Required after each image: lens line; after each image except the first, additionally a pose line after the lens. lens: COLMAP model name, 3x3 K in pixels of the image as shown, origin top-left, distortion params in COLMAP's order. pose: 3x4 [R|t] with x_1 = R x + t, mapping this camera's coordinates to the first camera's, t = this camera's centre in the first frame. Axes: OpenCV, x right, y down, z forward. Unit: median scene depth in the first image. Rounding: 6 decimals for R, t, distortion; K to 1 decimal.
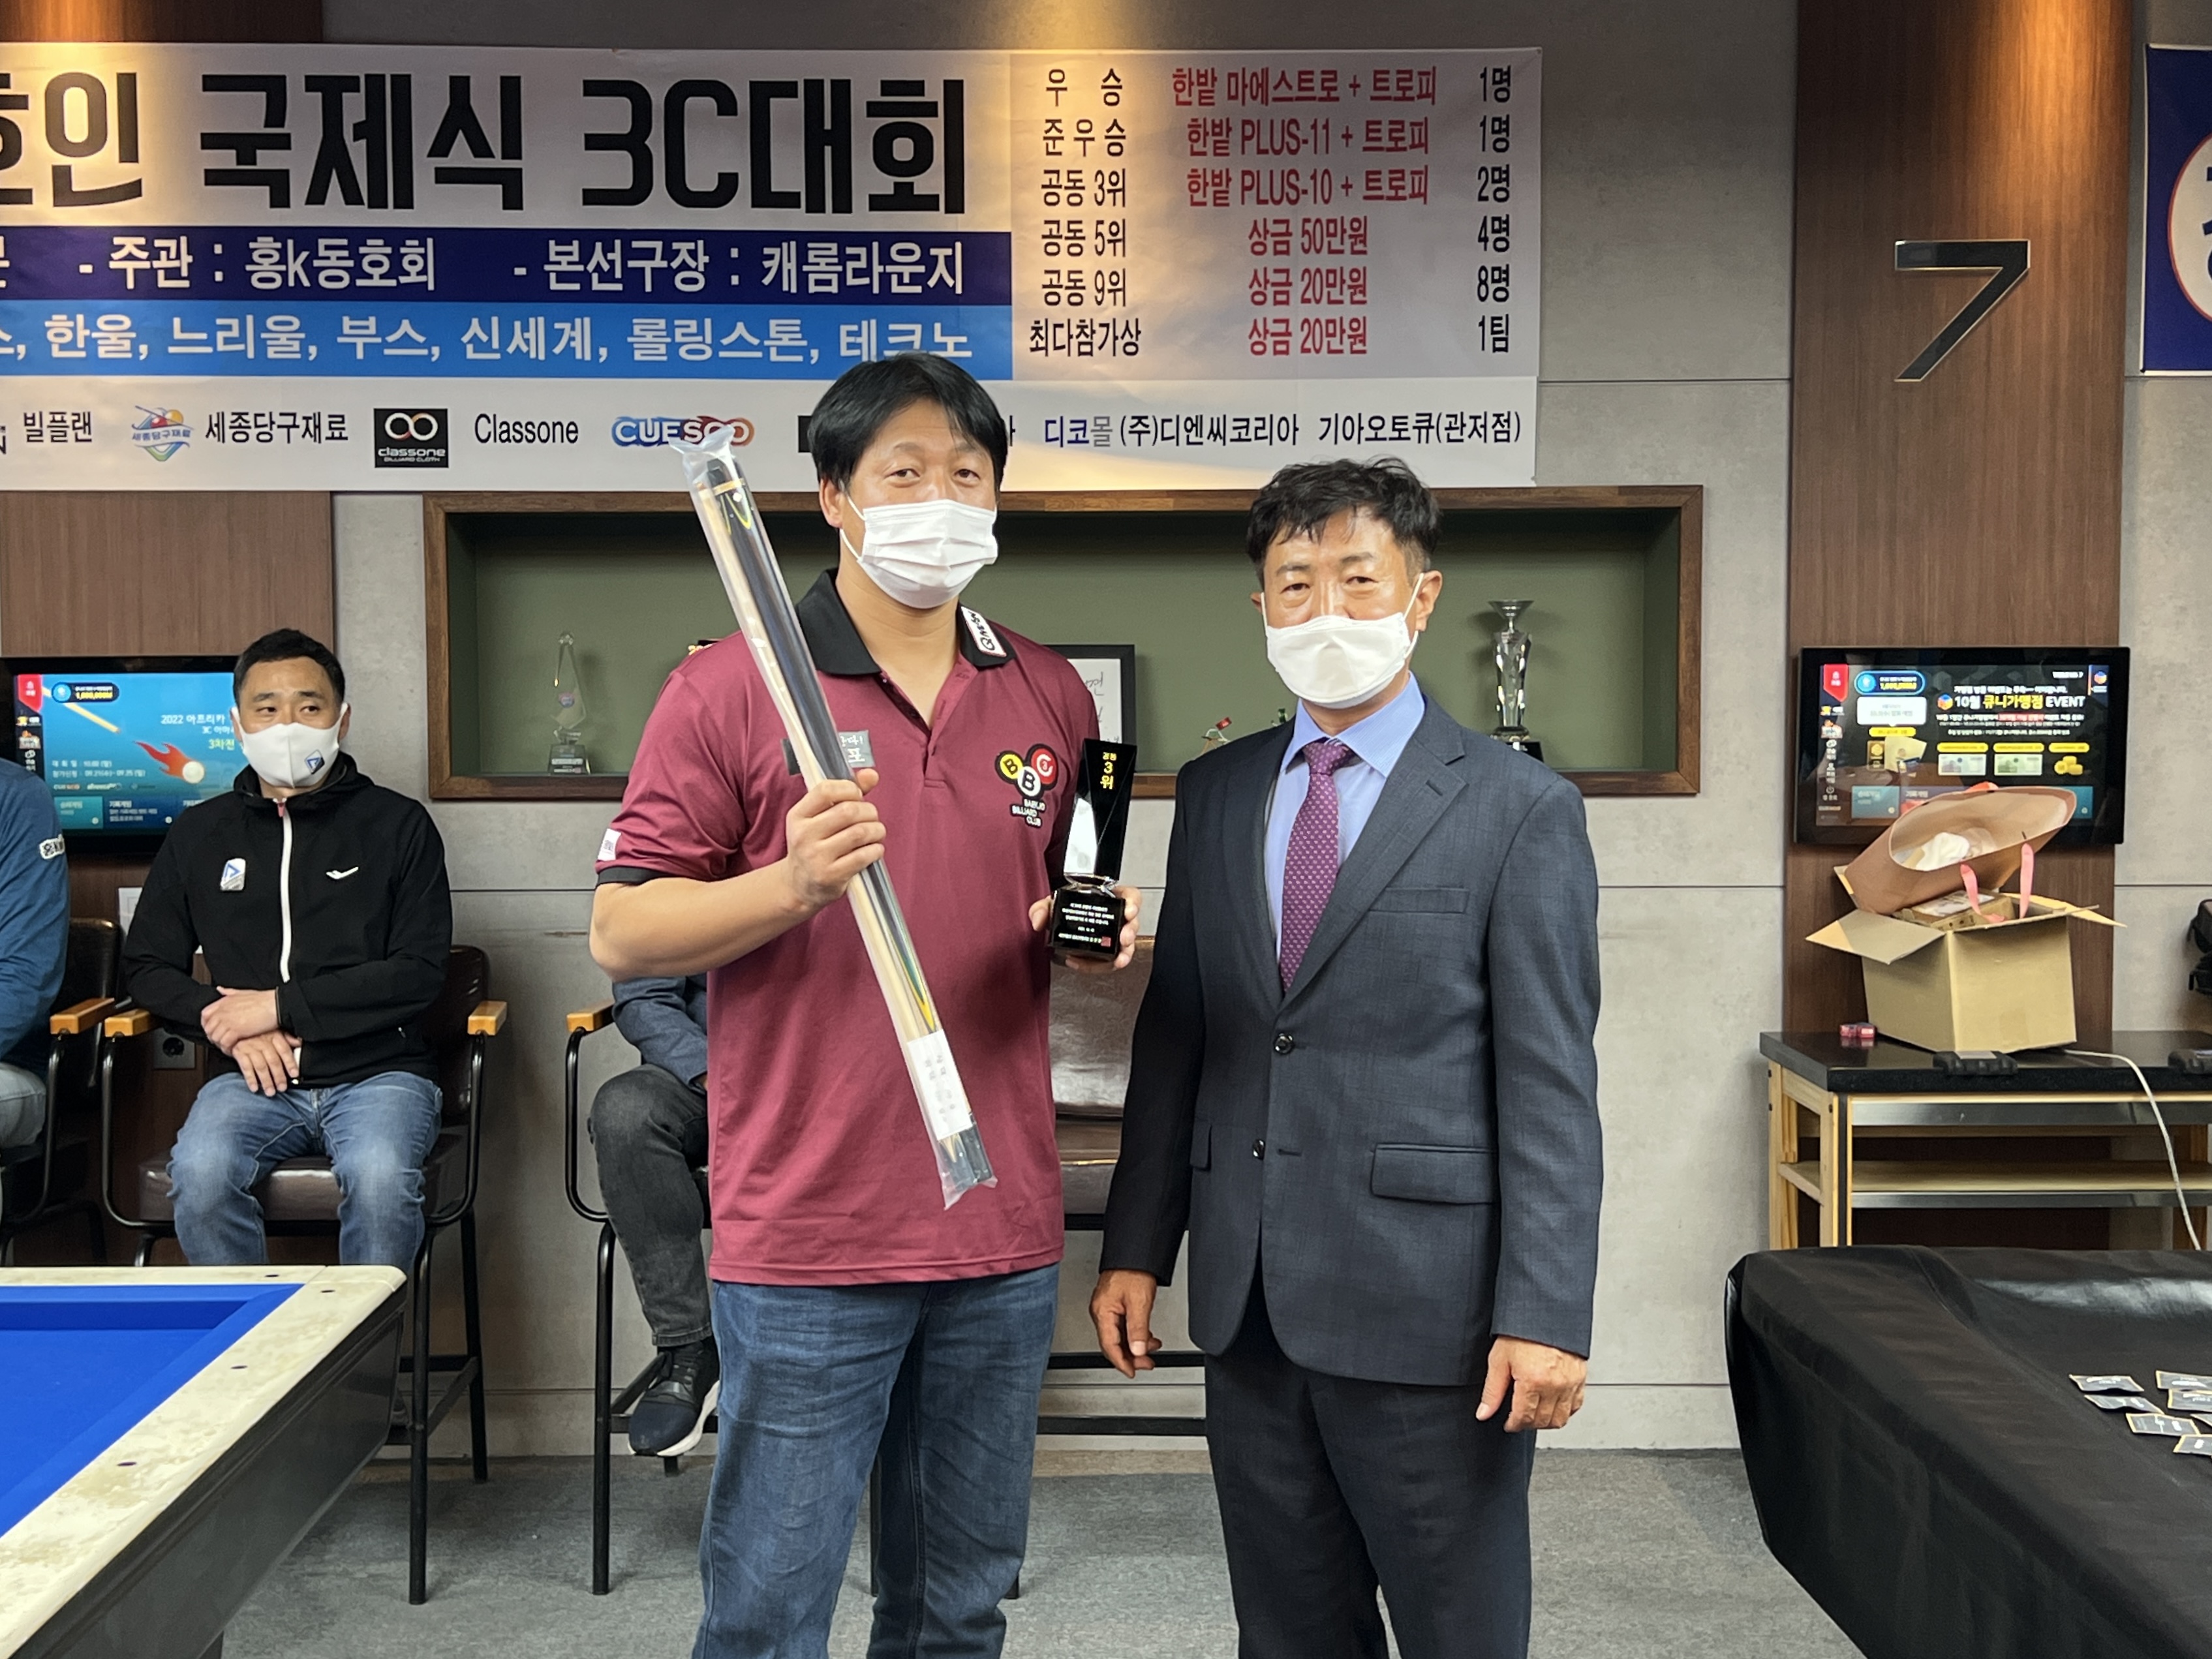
lens RADIAL K [[3208.0, 0, 1106.0], [0, 3208.0, 829.5], [0, 0, 1]] dist [0.224576, -0.766096]
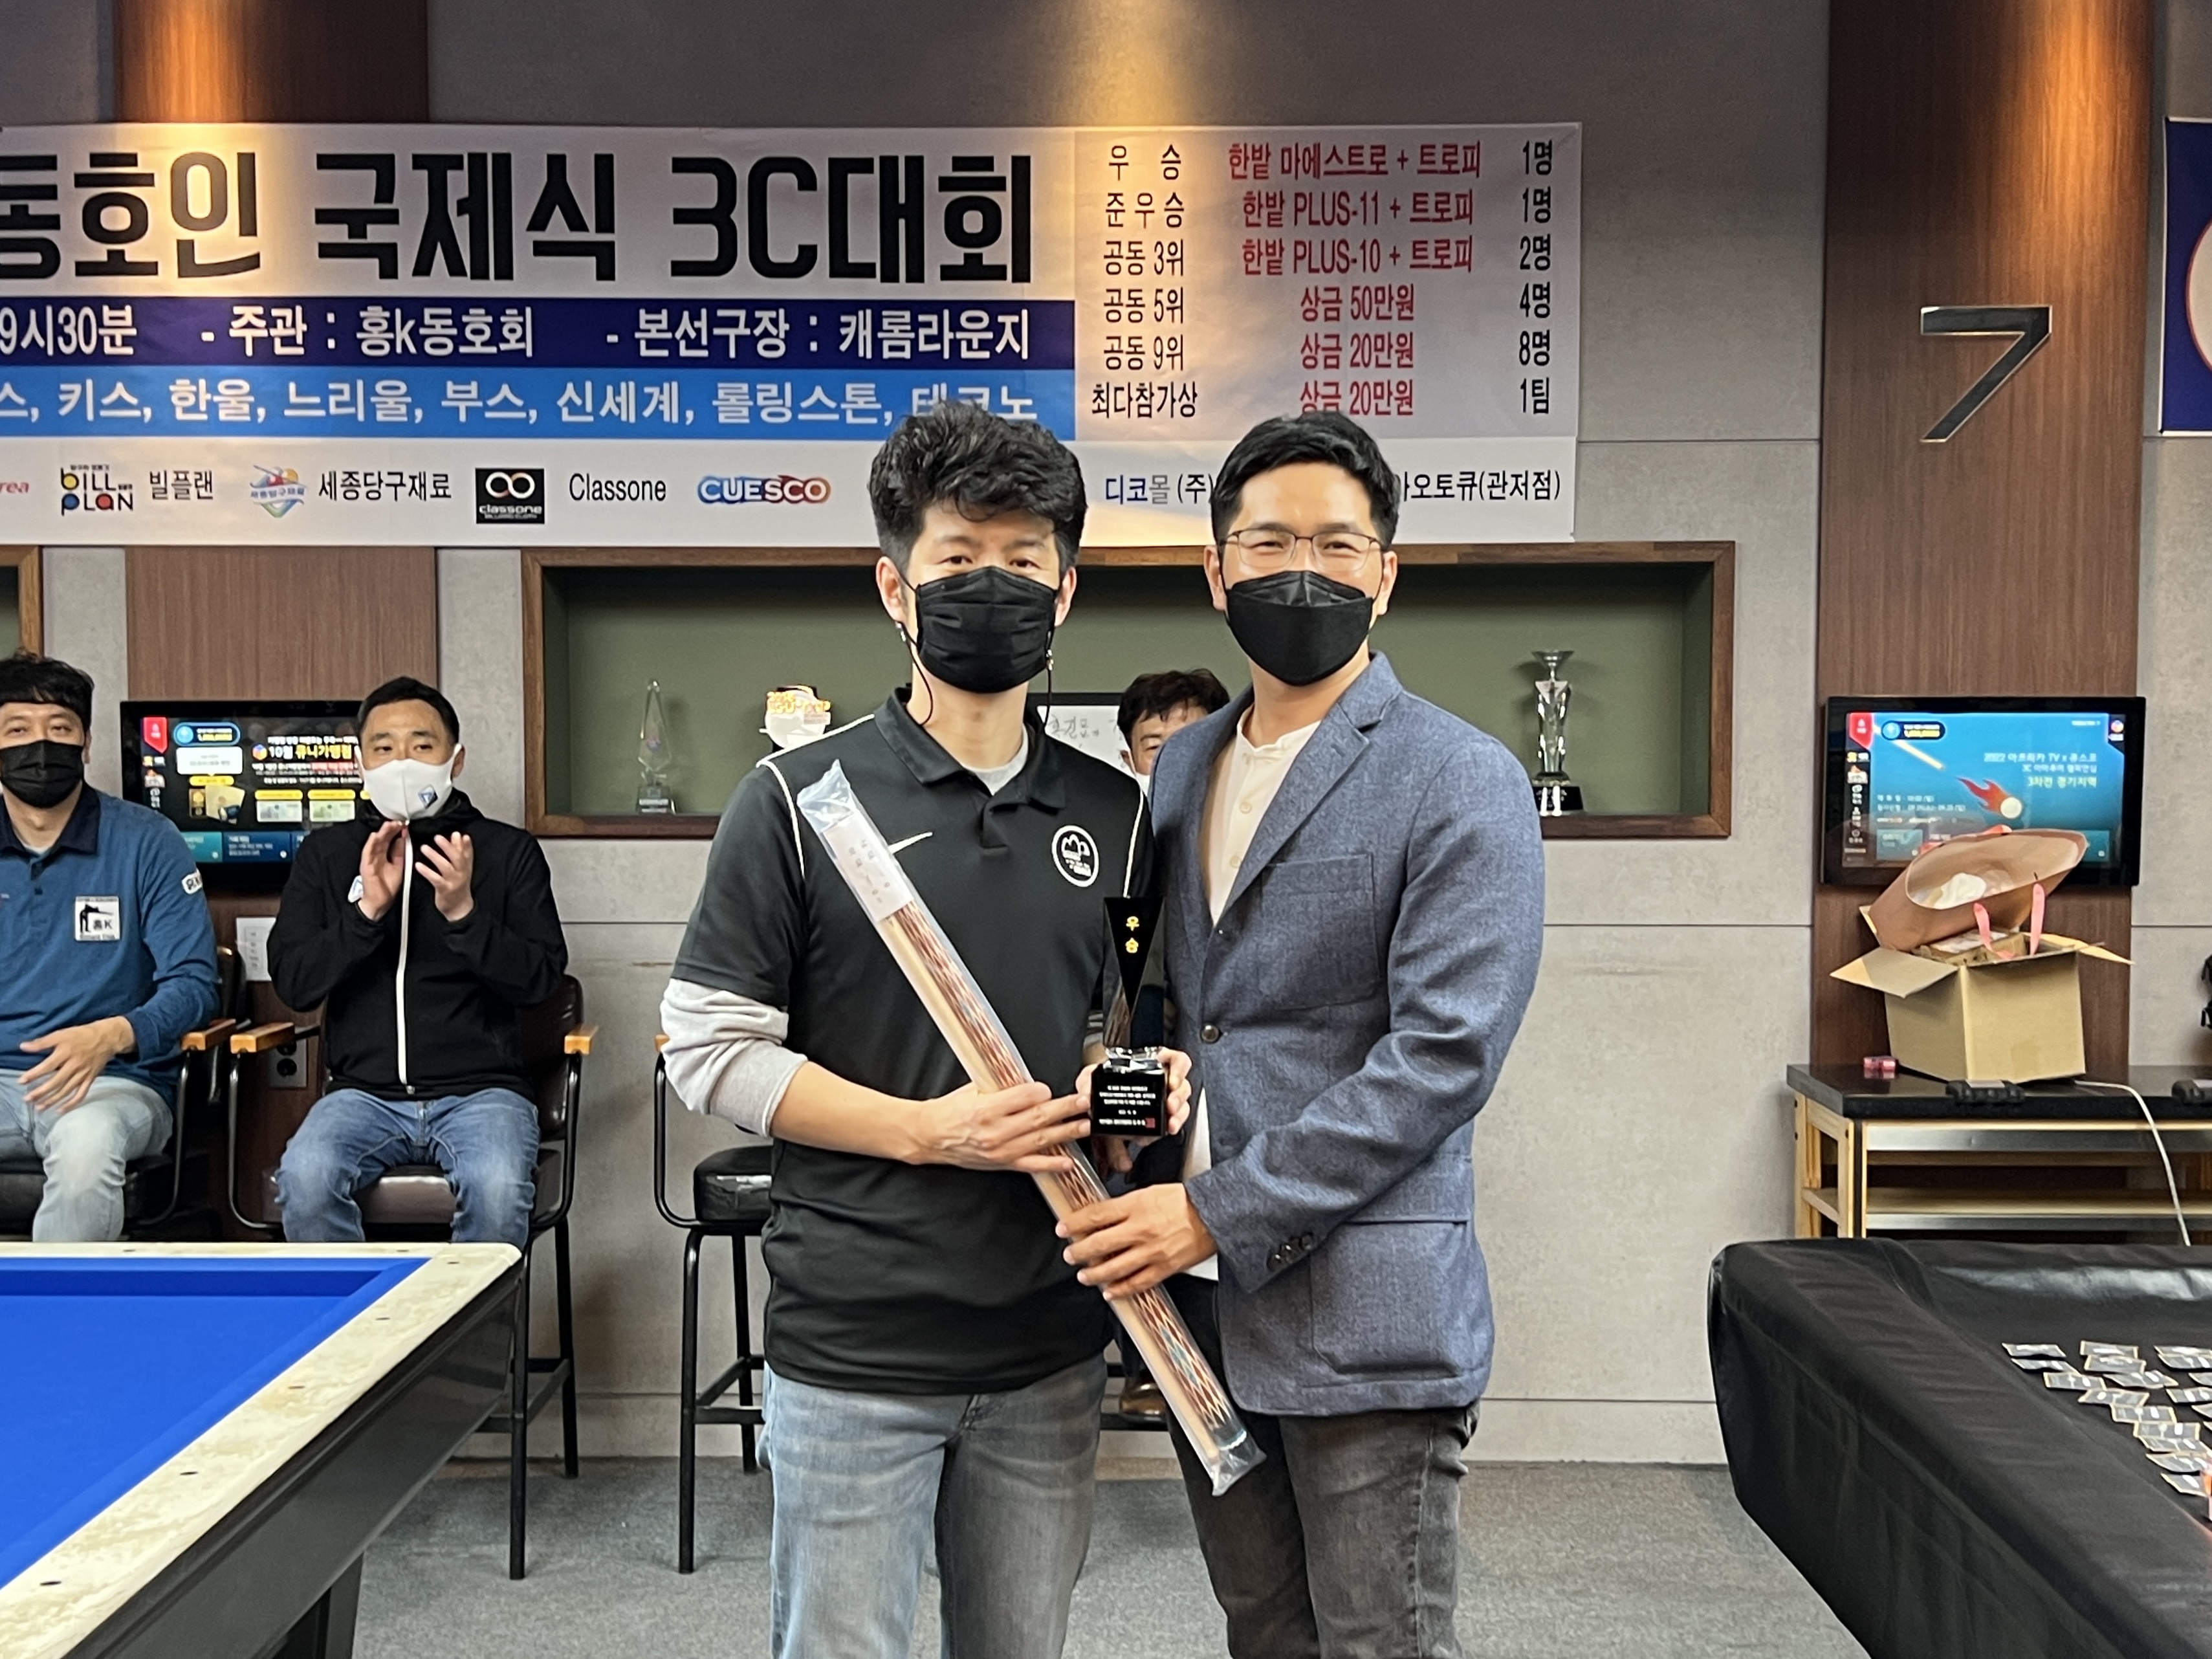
lens RADIAL K [[3553.6, 0, 1075.9], [0, 3553.6, 920.7], [0, 0, 1]] dist [0.257496, -0.990762]
pose [[0.999286, 0.005013, -0.037456, 0.015760], [-0.004856, 0.999979, 0.004268, 0.012456], [0.037476, -0.004083, 0.999289, -0.167160]]
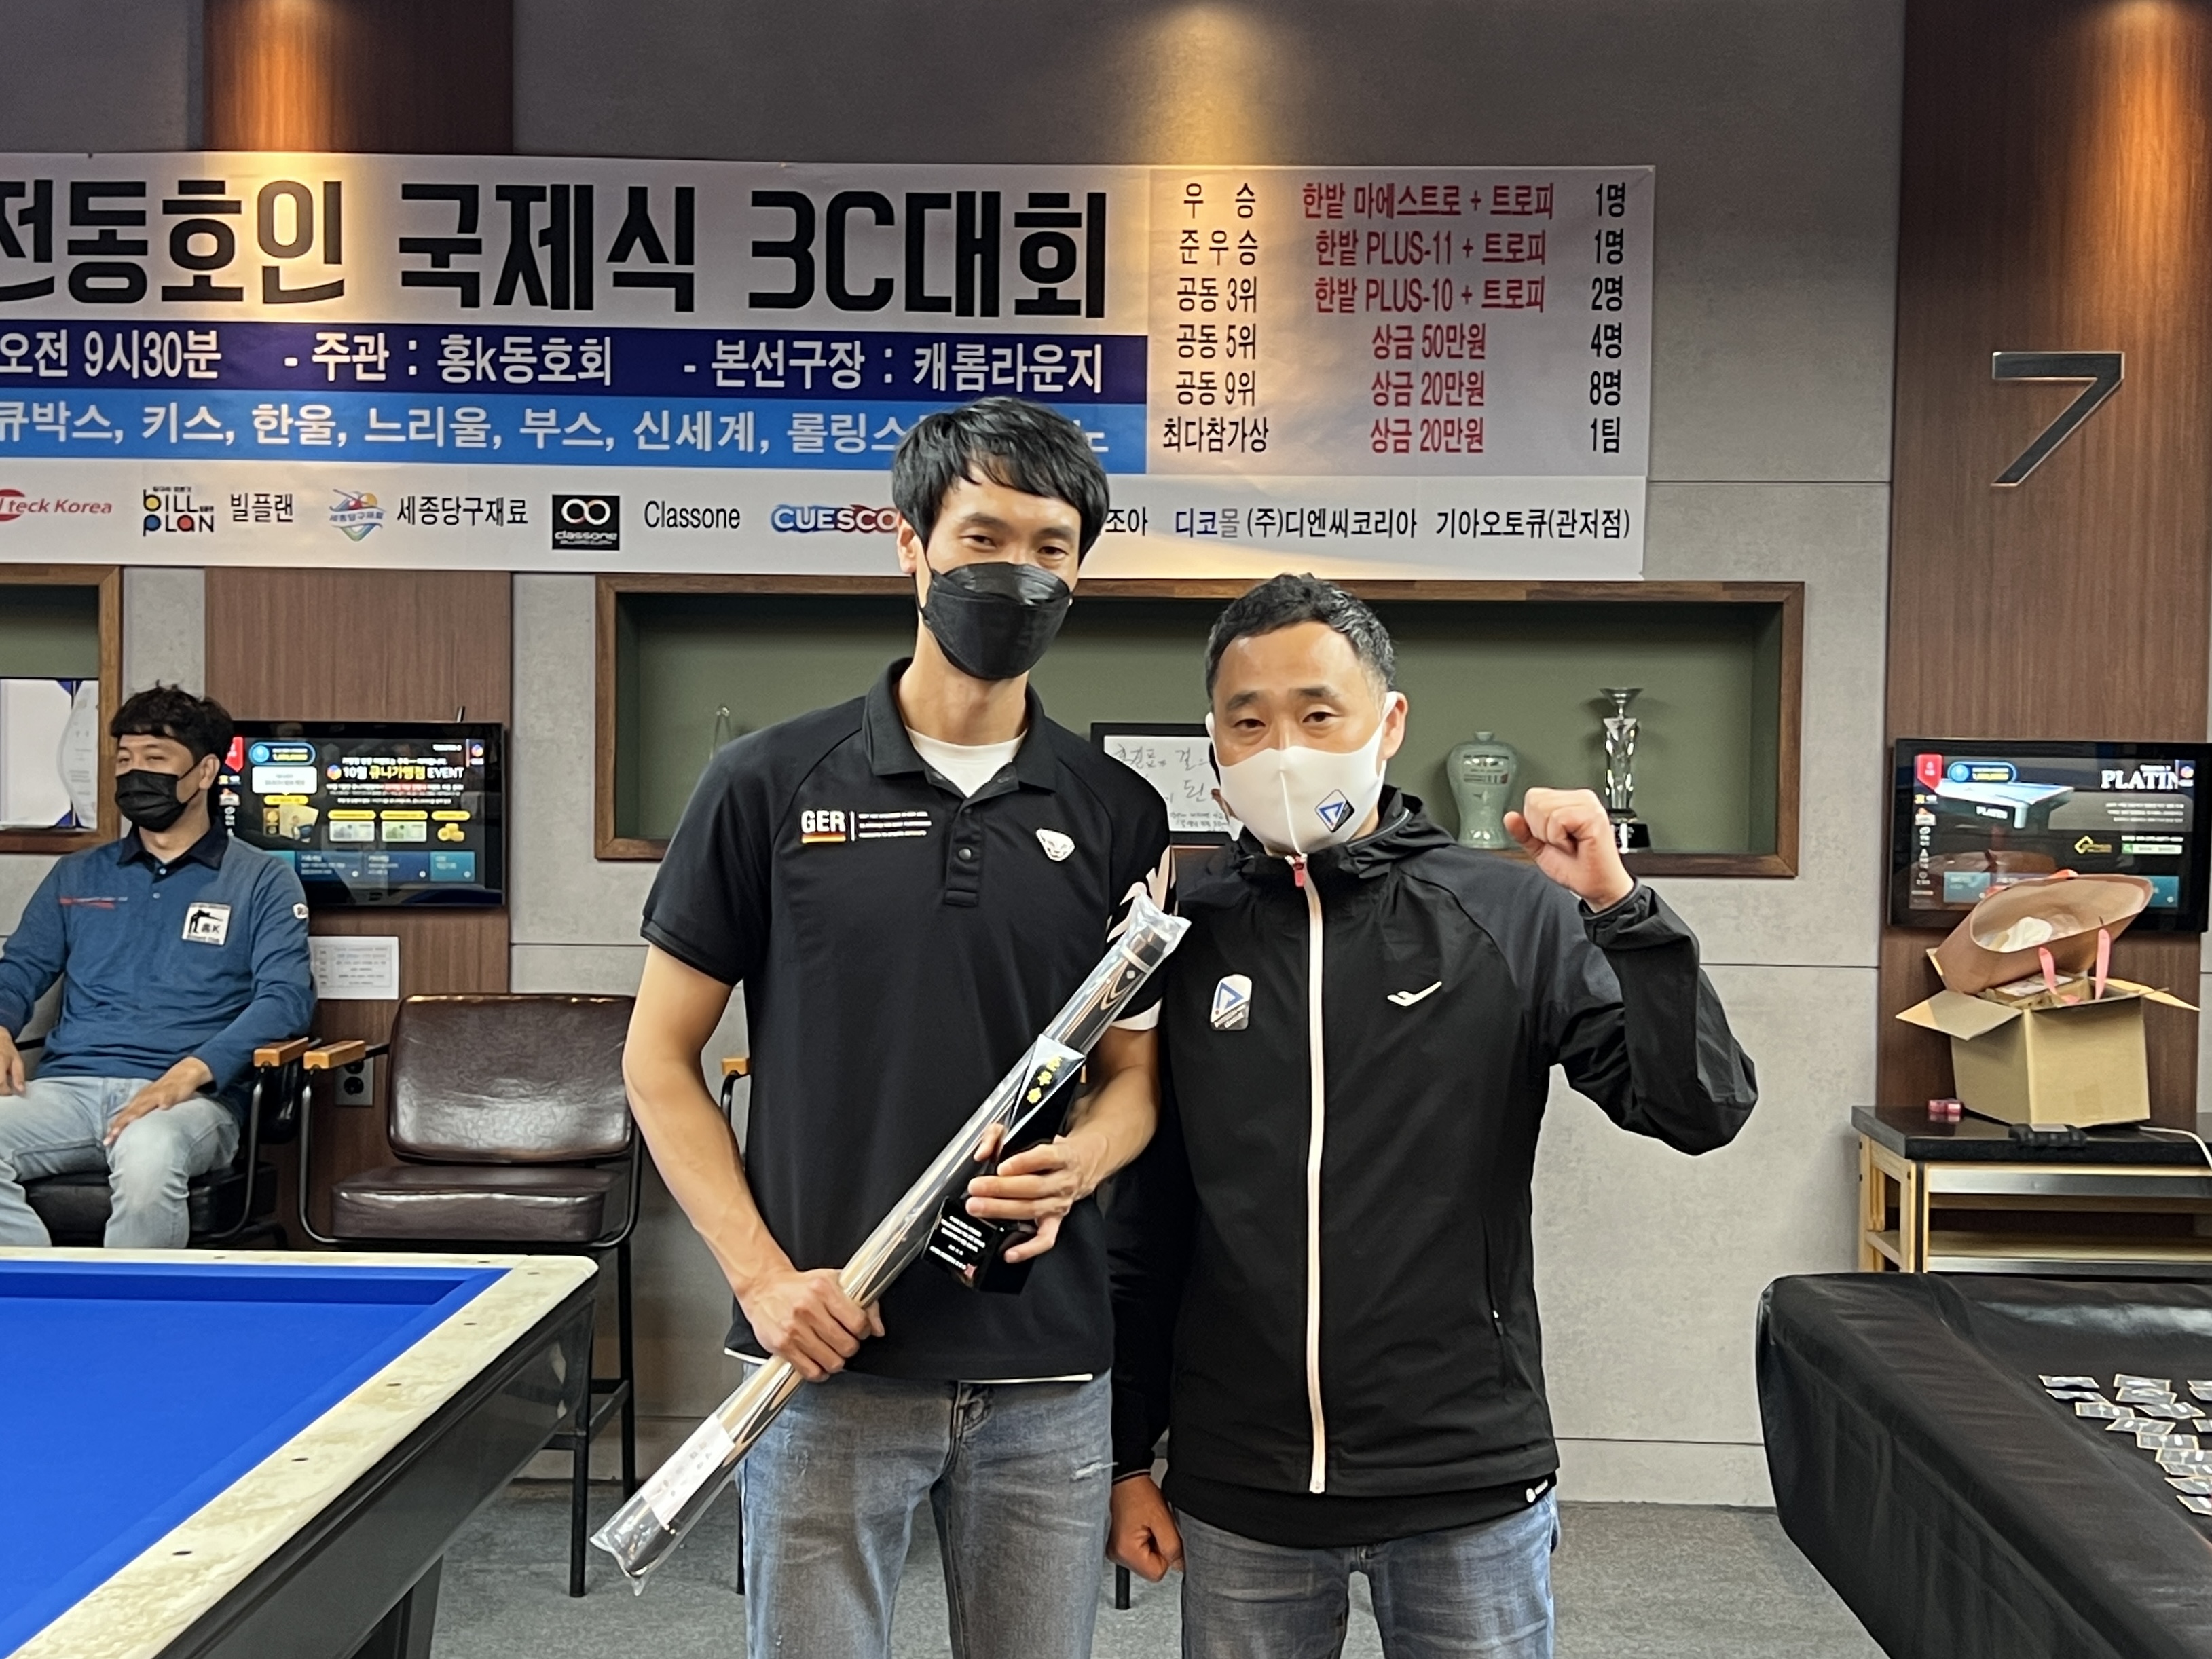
lens RADIAL K [[3874.6, 0, 1058.3], [0, 3874.6, 855.8], [0, 0, 1]] dist [0.320627, -1.580614]
pose [[0.998204, 0.018186, -0.057088, 0.017529], [-0.019382, 0.999603, -0.020467, 0.012926], [0.056693, 0.021536, 0.998159, -0.276741]]
